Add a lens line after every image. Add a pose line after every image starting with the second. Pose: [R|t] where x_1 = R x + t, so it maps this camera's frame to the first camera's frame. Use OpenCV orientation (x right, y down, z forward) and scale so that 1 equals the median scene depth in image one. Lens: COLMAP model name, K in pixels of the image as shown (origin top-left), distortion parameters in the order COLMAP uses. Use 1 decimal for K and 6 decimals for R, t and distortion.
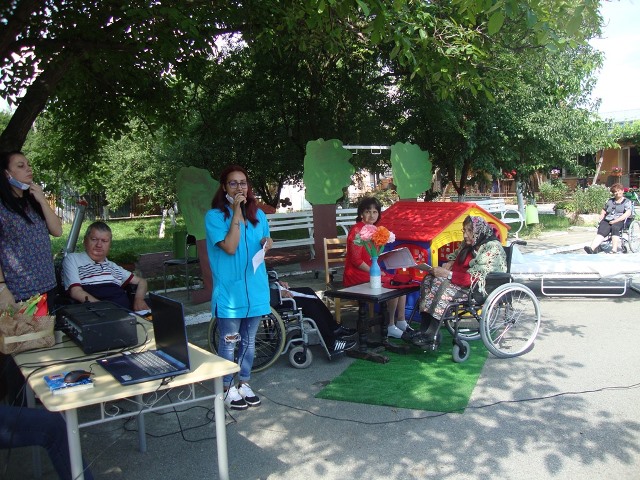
lens RADIAL K [[568.9, 0, 326.1], [0, 568.9, 238.6], [0, 0, 1]] dist [-0.206120, 0.205745]
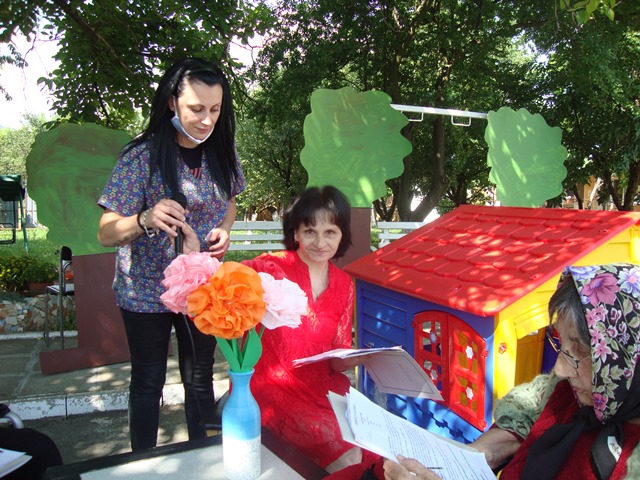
lens RADIAL K [[568.9, 0, 320.2], [0, 568.9, 240.4], [0, 0, 1]] dist [-0.206120, 0.205745]
pose [[0.958803, 0.071525, -0.274920, 0.172745], [-0.077496, 0.996933, -0.010905, -0.029050], [0.273297, 0.031761, 0.961405, 0.652581]]
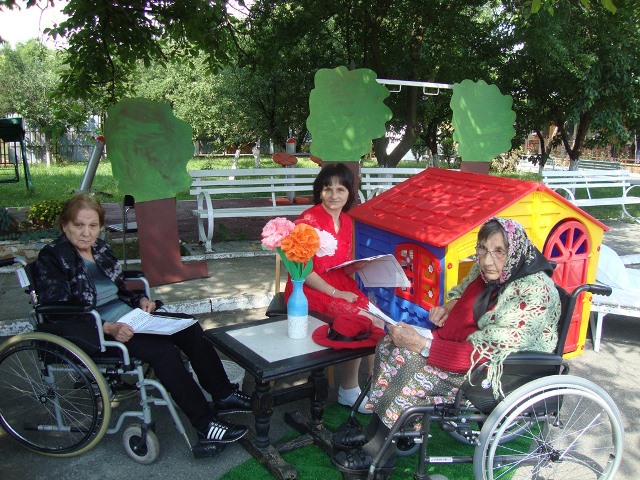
lens RADIAL K [[568.9, 0, 315.7], [0, 568.9, 240.4], [0, 0, 1]] dist [-0.206120, 0.205745]
pose [[0.969623, 0.103181, -0.221779, 0.182654], [-0.080457, 0.990760, 0.109183, -0.052729], [0.230995, -0.088022, 0.968965, 0.428444]]
